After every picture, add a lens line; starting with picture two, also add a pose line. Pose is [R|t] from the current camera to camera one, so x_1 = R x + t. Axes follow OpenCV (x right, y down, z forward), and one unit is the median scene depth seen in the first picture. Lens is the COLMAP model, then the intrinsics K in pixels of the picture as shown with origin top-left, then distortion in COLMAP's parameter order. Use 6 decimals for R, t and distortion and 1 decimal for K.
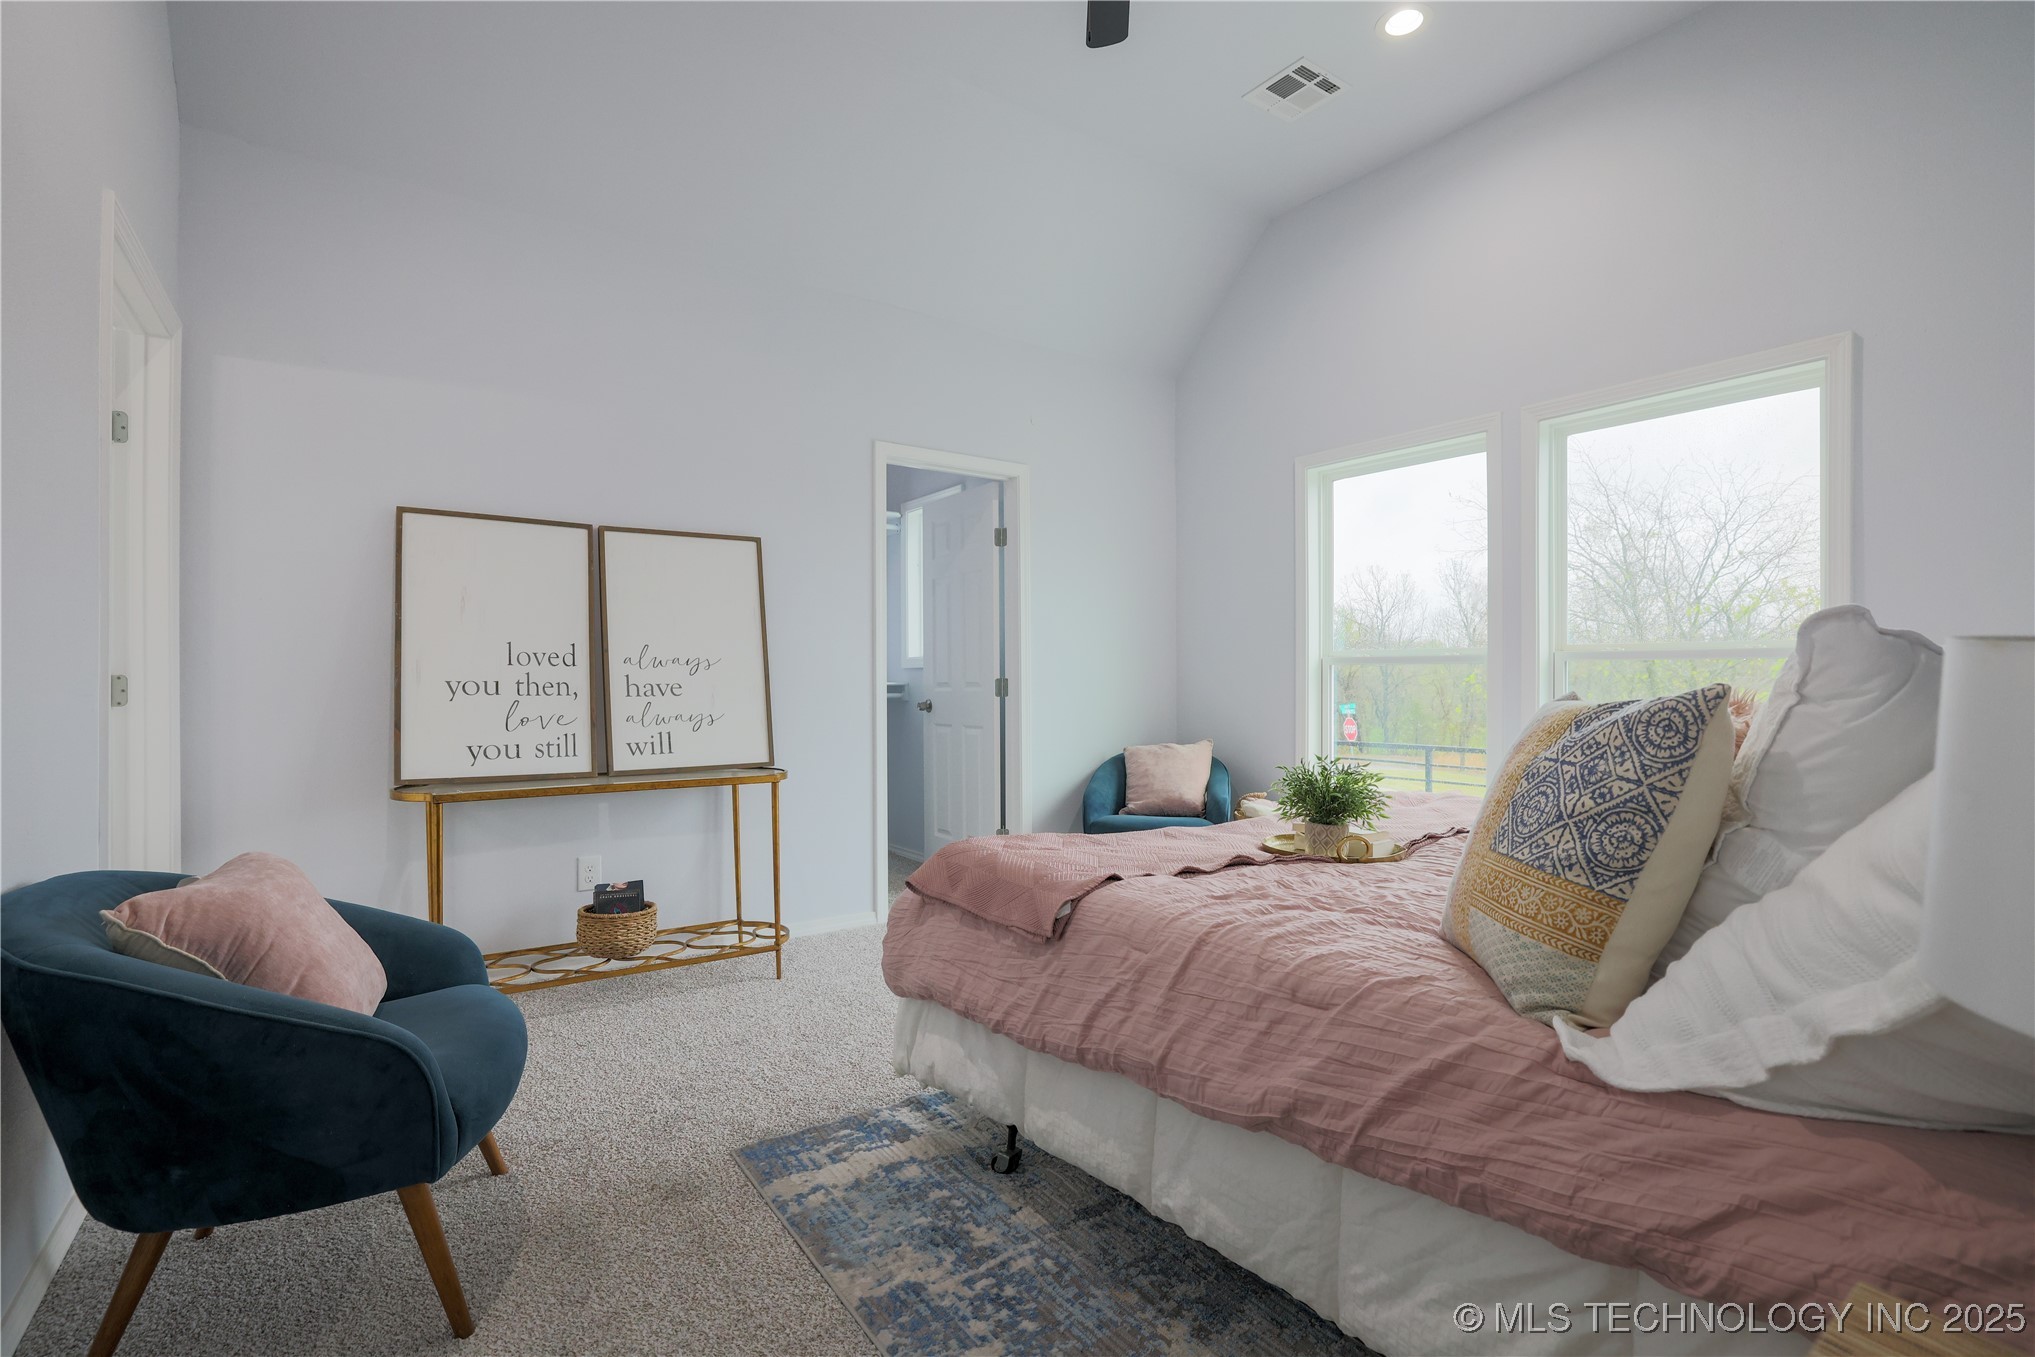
lens RADIAL K [[933.3, 0, 1011.1], [0, 933.3, 679.6], [0, 0, 1]] dist [-0.046534, 0.015277]
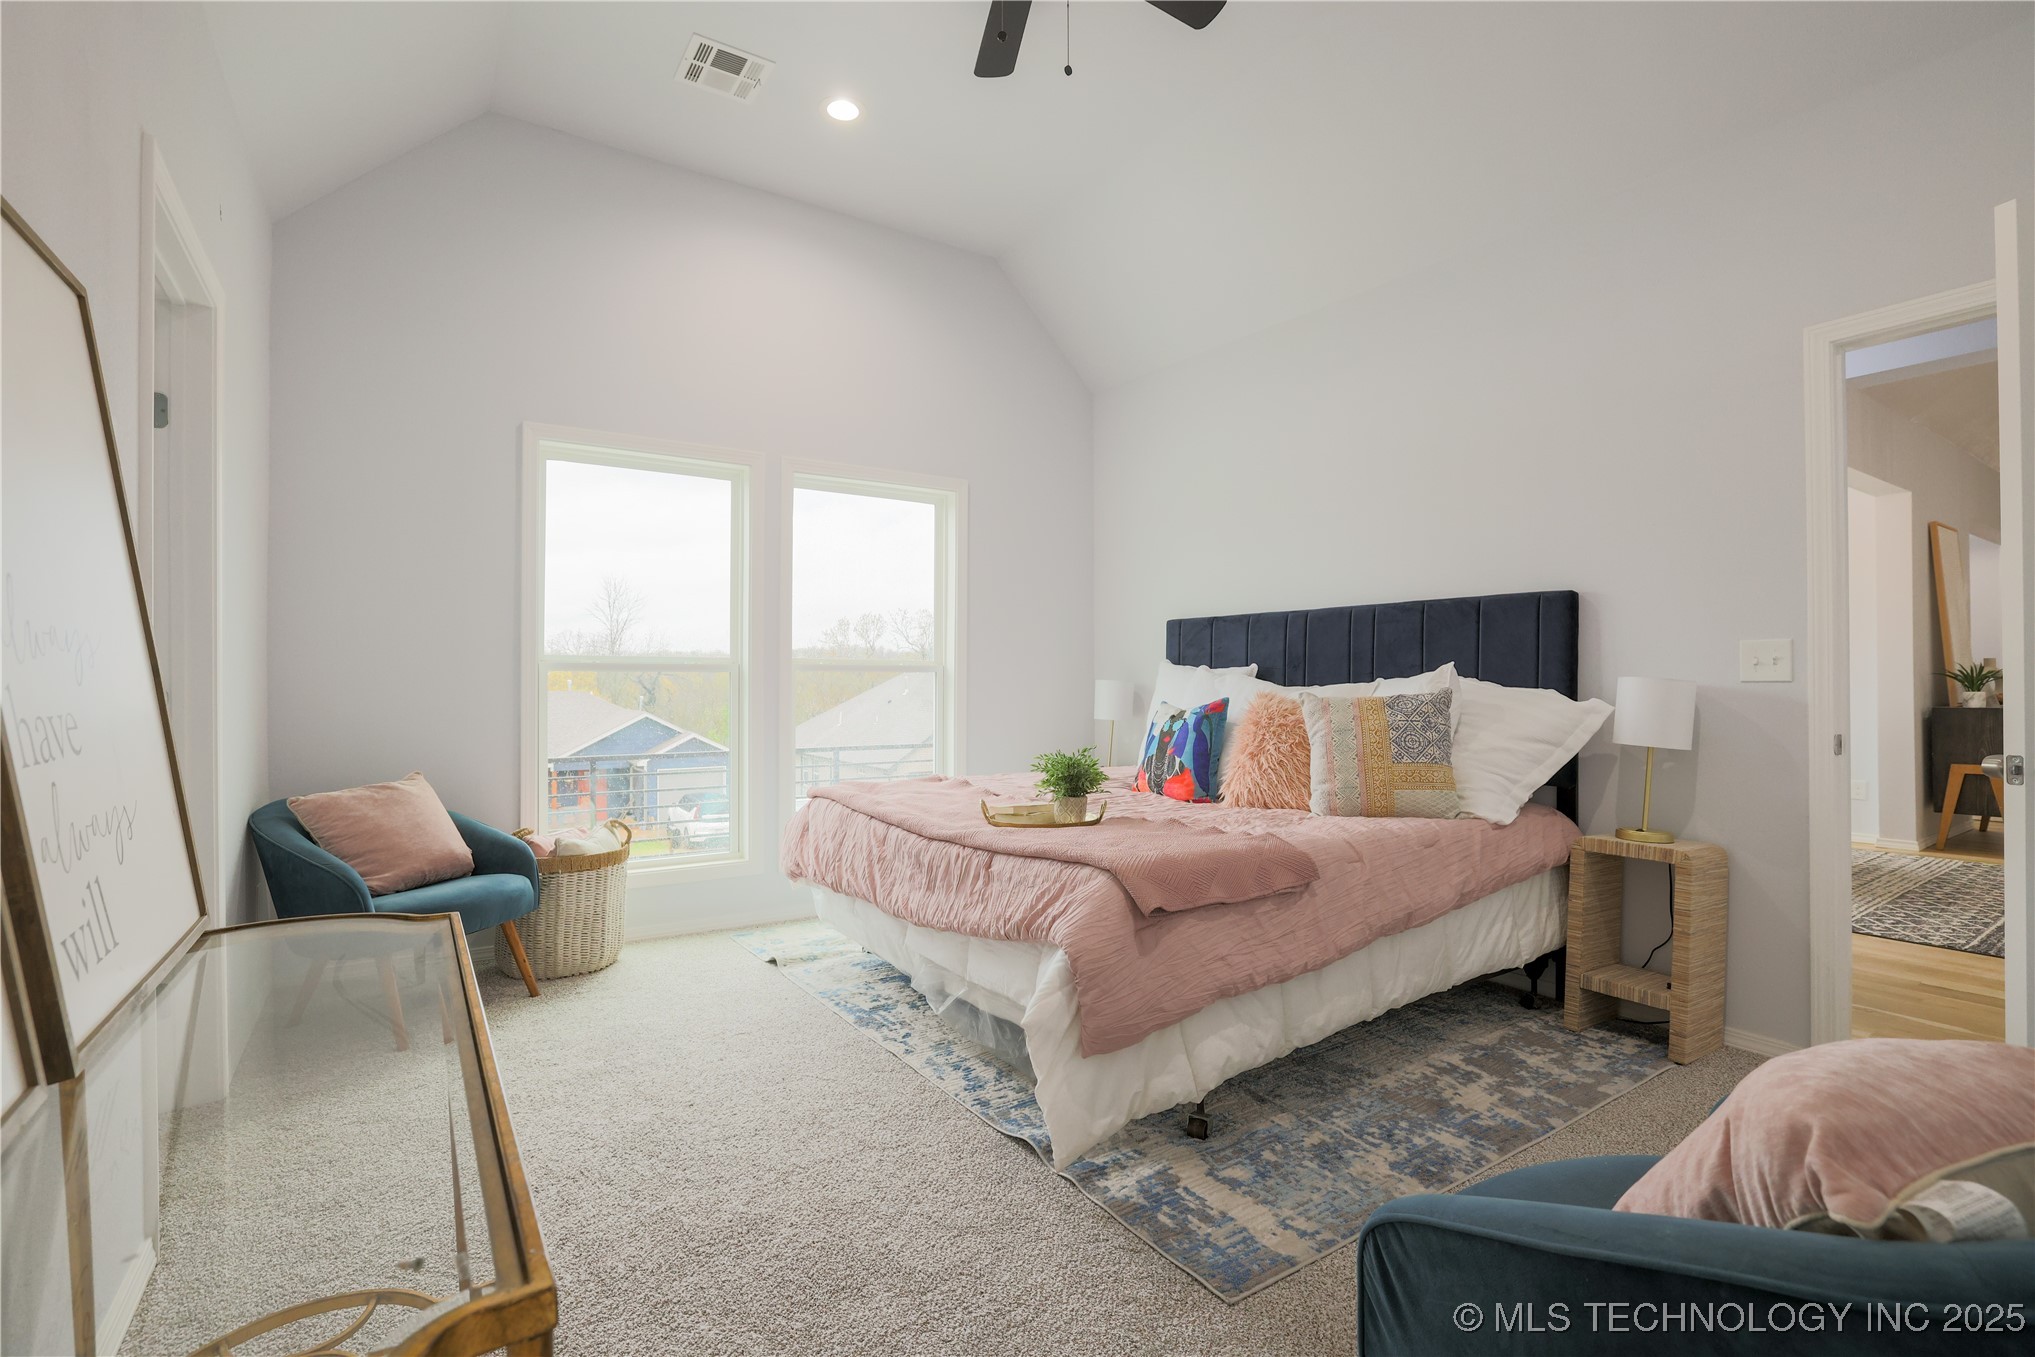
lens RADIAL K [[933.3, 0, 1009.7], [0, 933.3, 683.8], [0, 0, 1]] dist [-0.046534, 0.015277]
pose [[0.019252, 0.001655, 0.999813, -1.099729], [0.000147, 0.999999, -0.001659, -0.005382], [-0.999815, 0.000179, 0.019252, 1.193489]]
